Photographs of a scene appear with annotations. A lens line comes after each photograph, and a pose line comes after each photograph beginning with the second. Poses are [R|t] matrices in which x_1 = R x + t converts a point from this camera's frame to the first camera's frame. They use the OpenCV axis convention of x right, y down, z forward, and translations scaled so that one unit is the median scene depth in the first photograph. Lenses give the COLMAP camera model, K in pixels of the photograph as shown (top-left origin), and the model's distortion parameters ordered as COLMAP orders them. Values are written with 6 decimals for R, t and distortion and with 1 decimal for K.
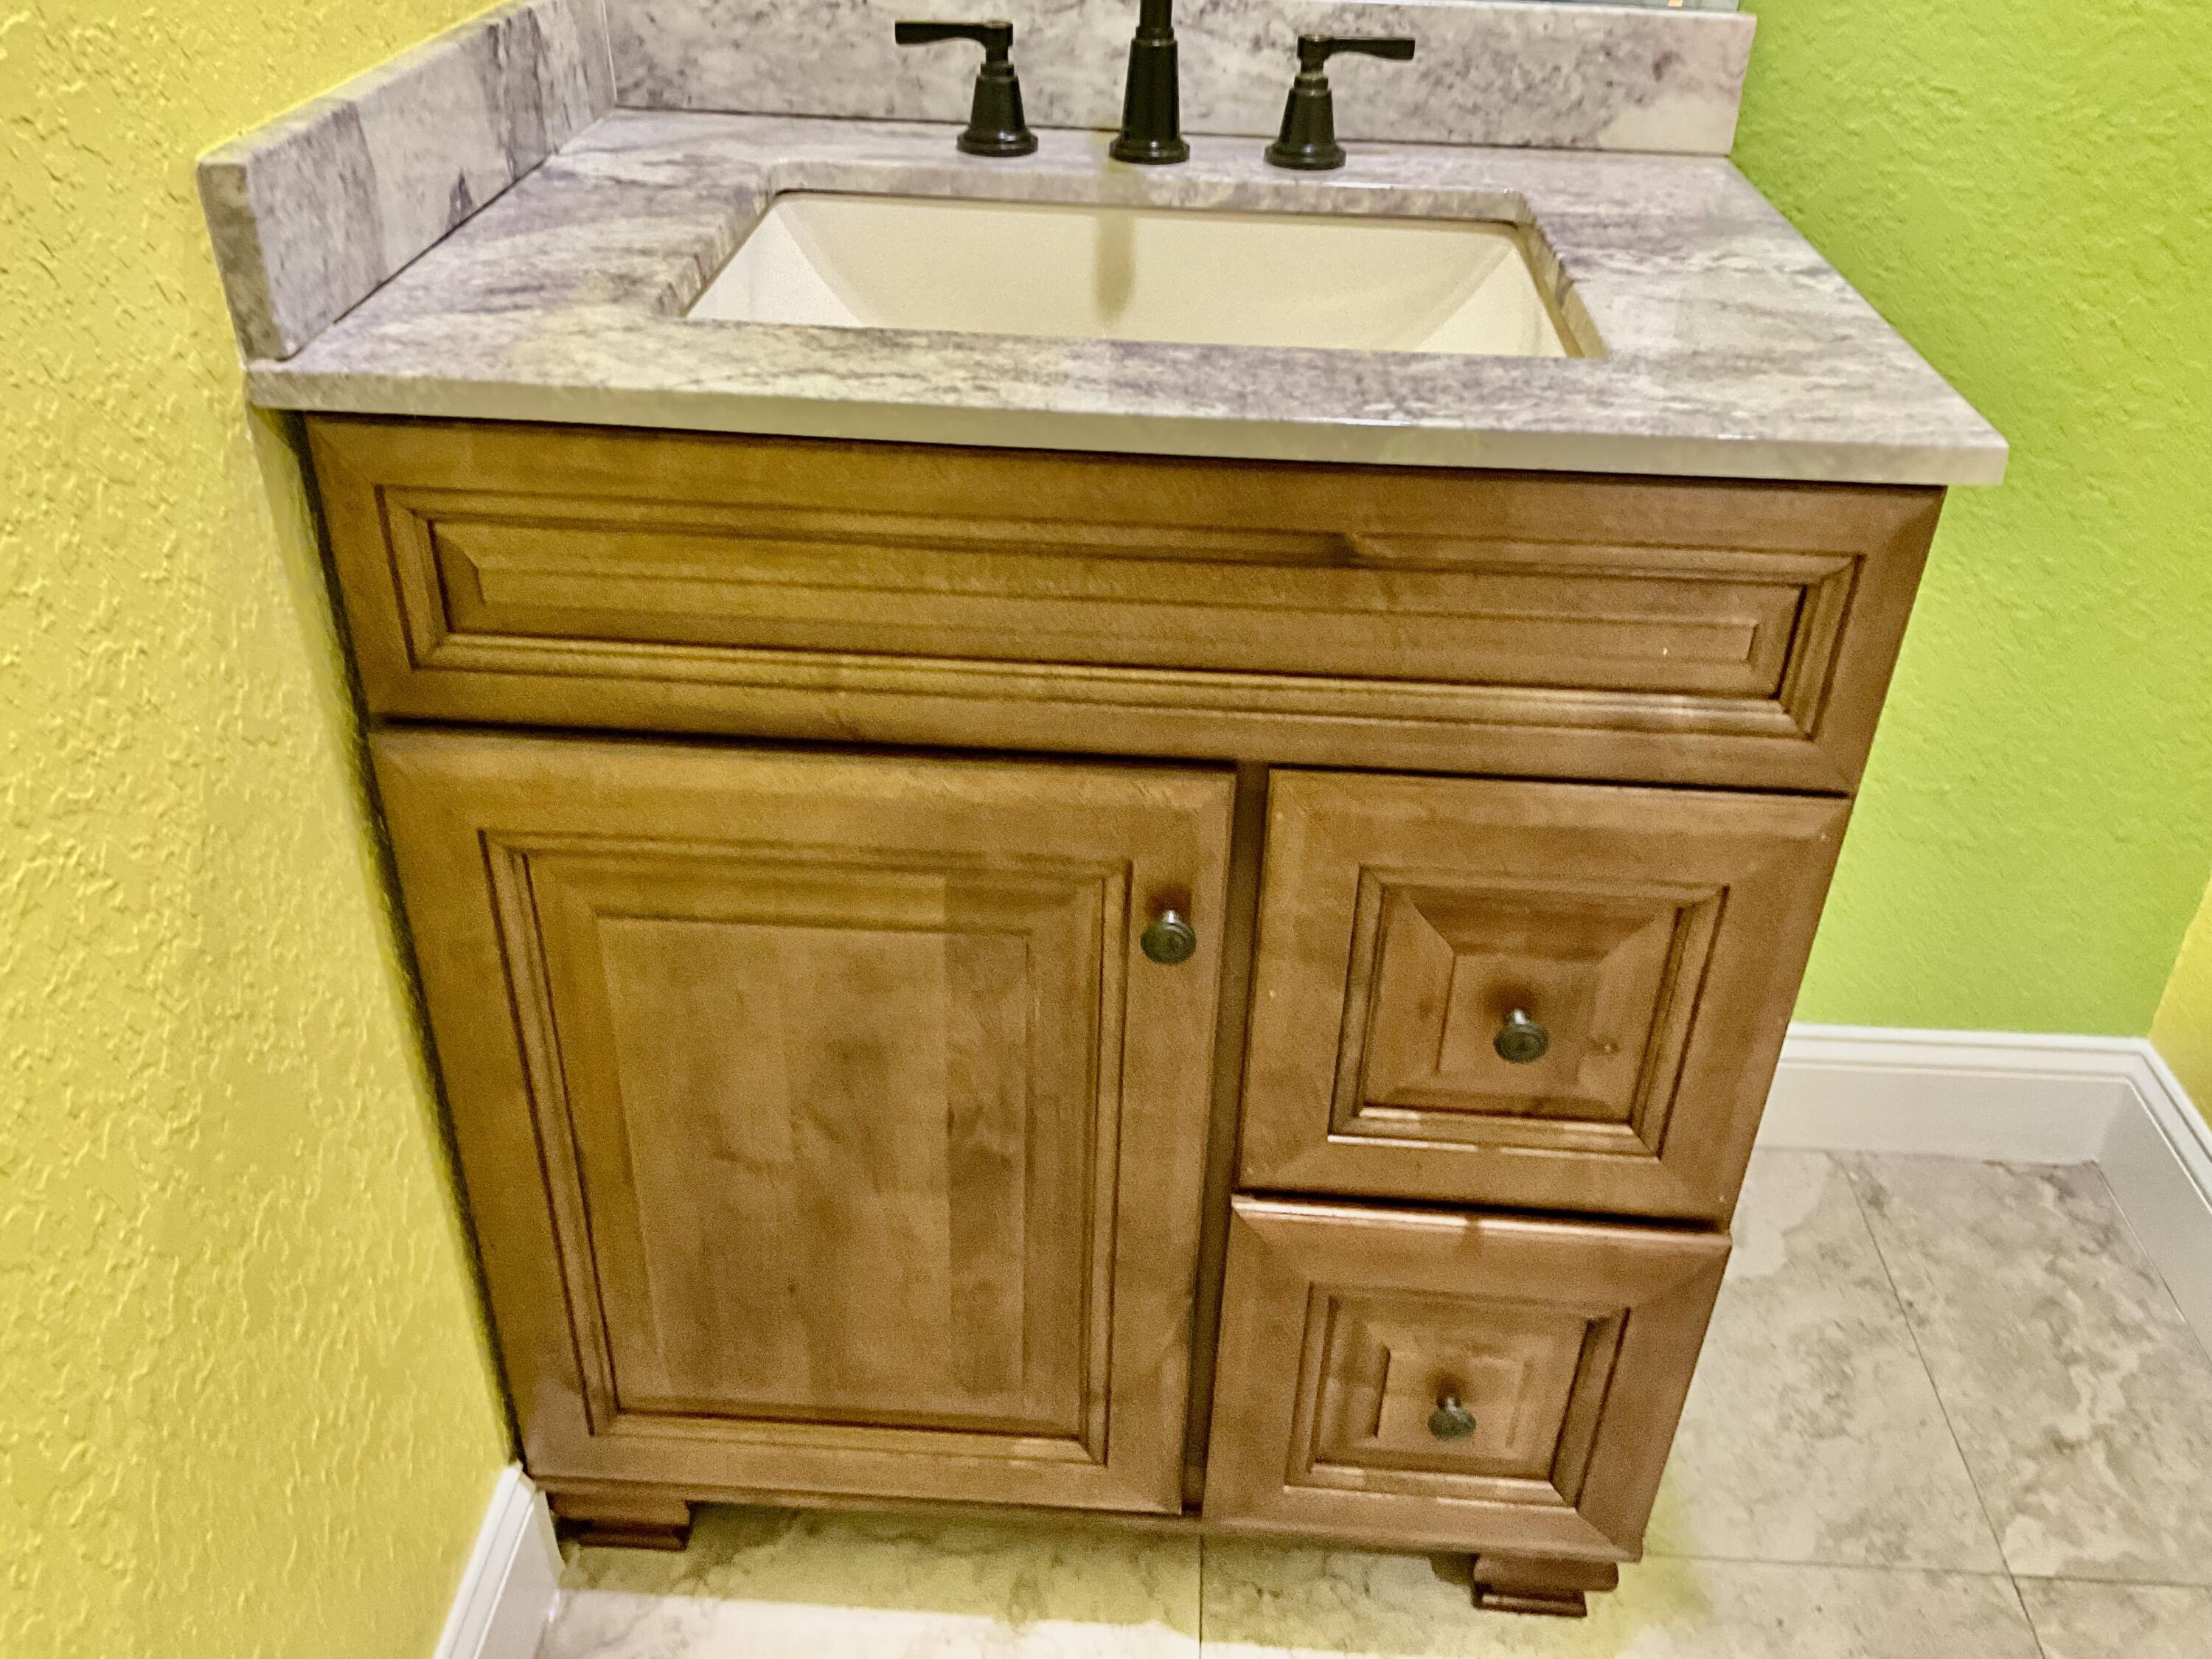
lens RADIAL K [[1856.7, 0, 1103.2], [0, 1856.7, 828.8], [0, 0, 1]] dist [0.011571, -0.005570]
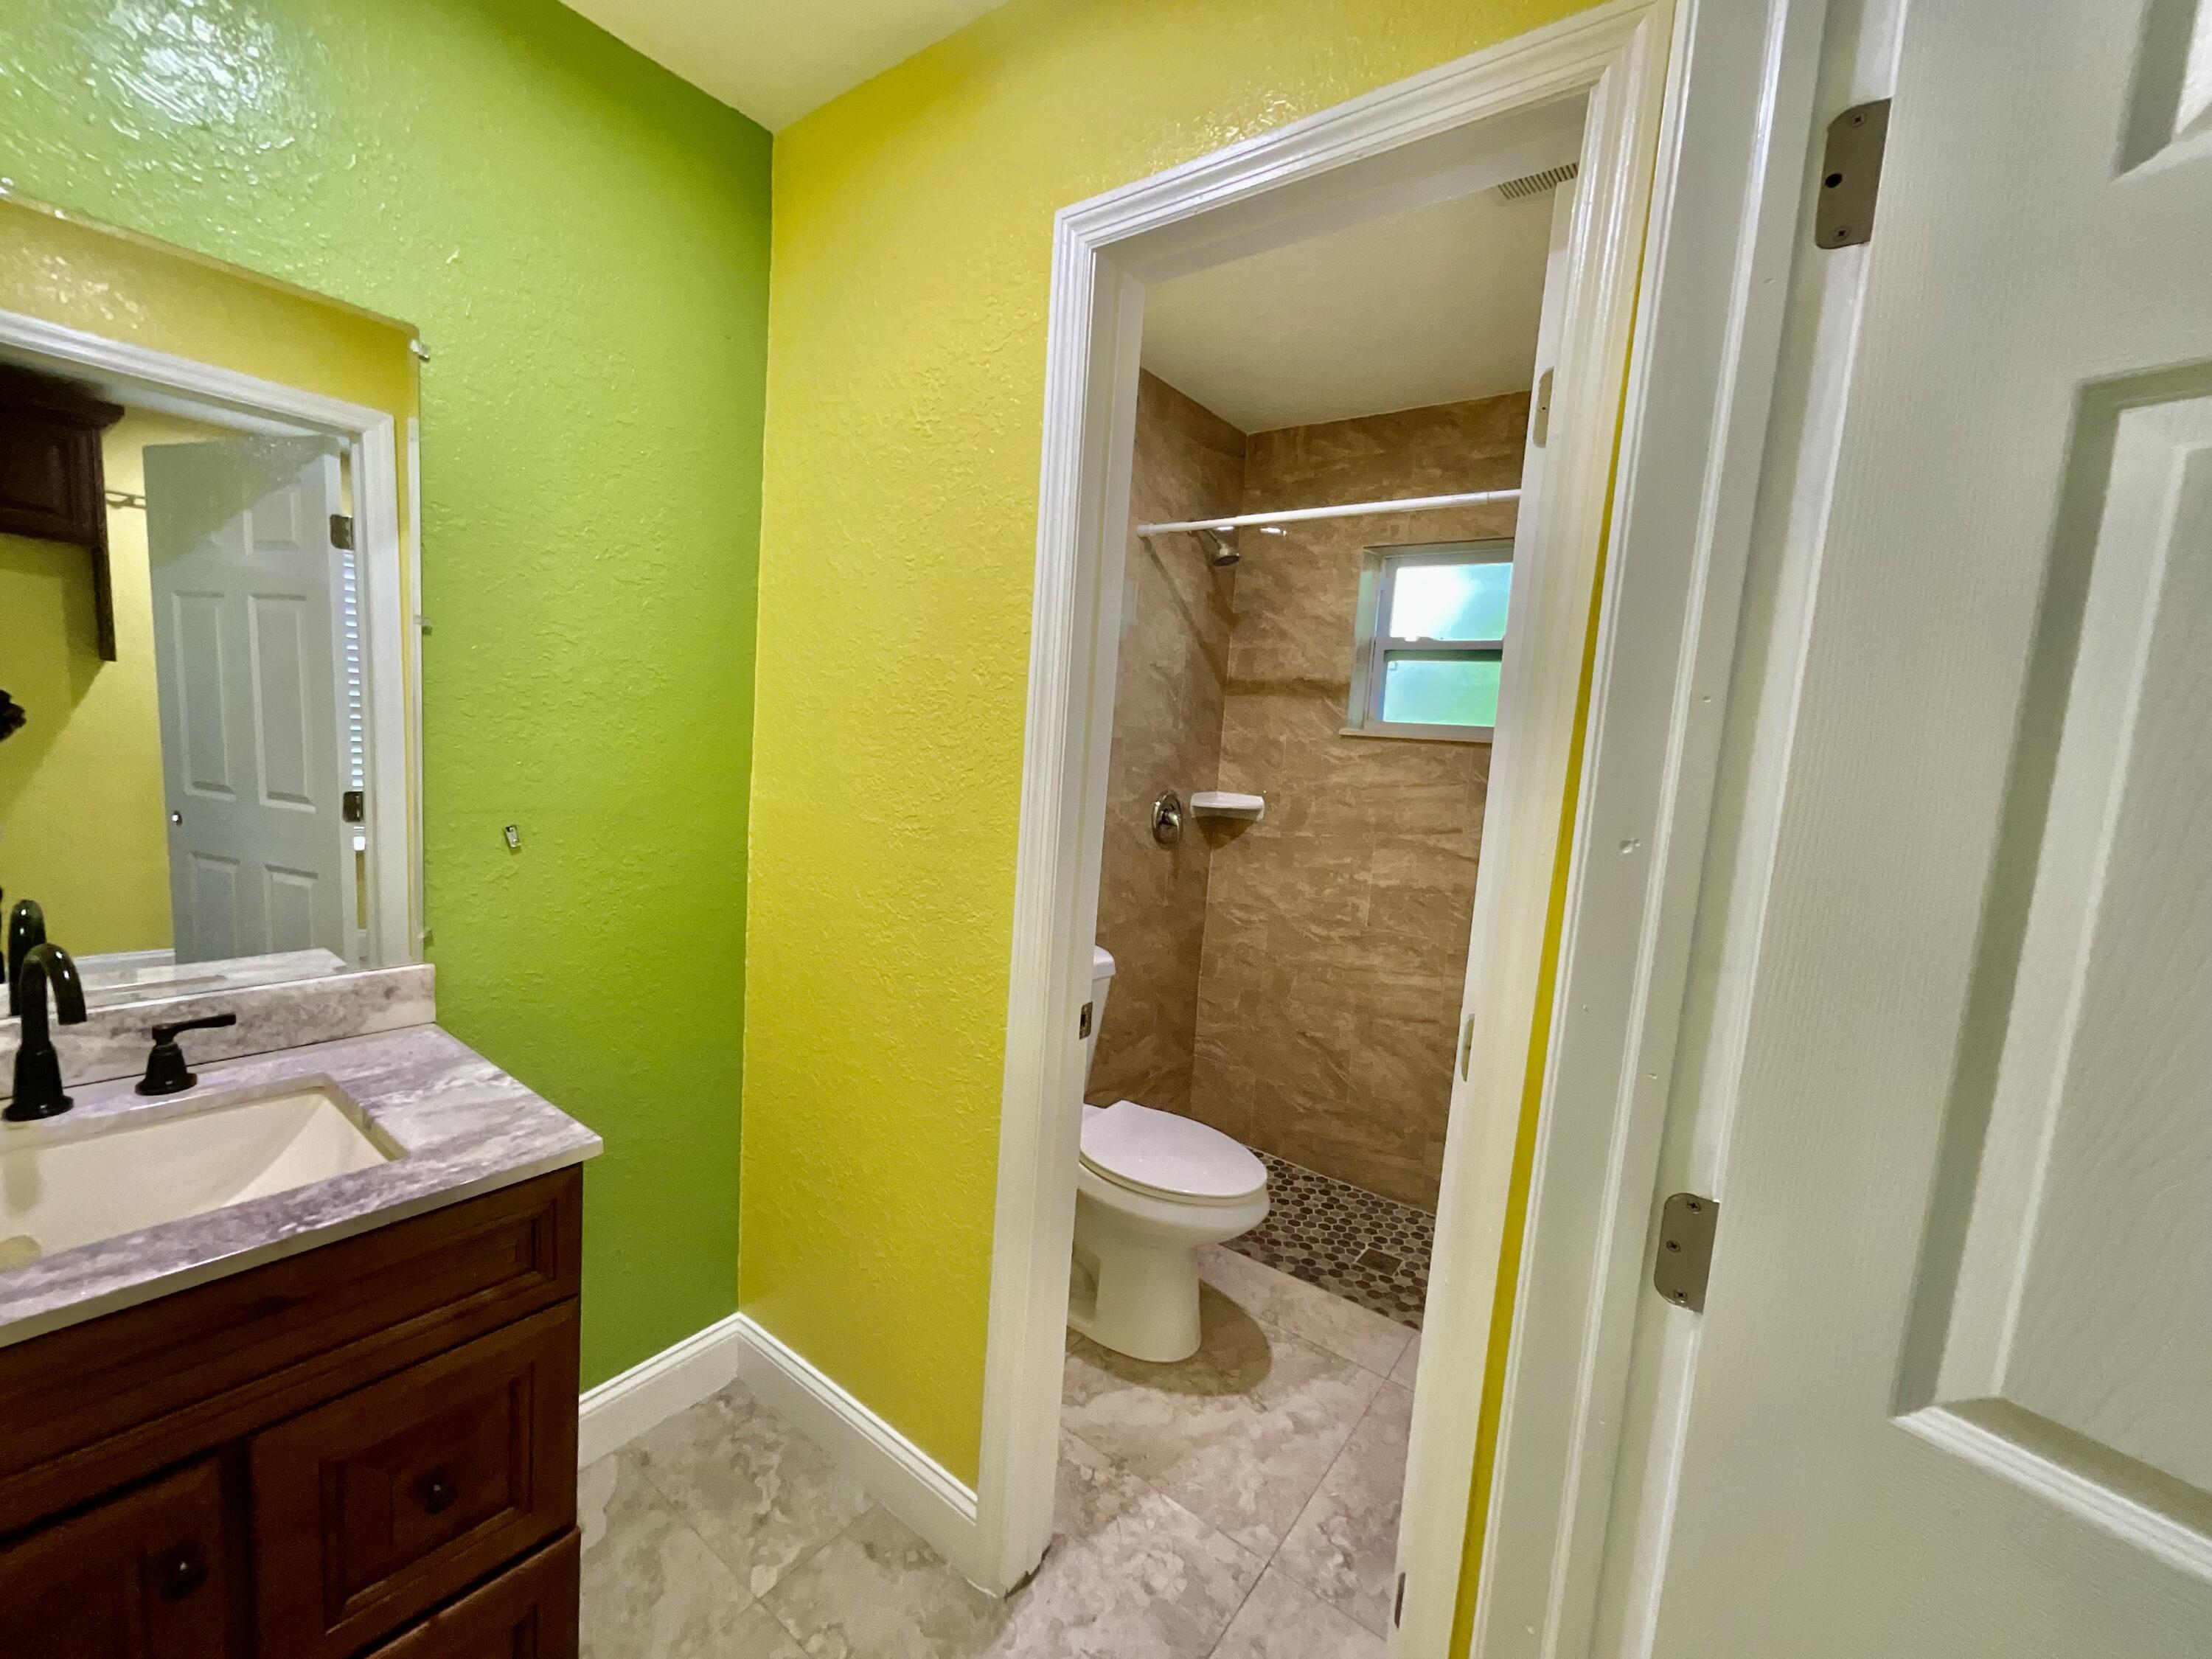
lens RADIAL K [[897.3, 0, 1108.0], [0, 897.3, 830.4], [0, 0, 1]] dist [-0.000989, -0.000421]
pose [[0.549760, -0.075037, 0.831946, -0.115901], [0.400683, 0.897588, -0.183819, -0.059984], [-0.732951, 0.434403, 0.523523, -0.303179]]
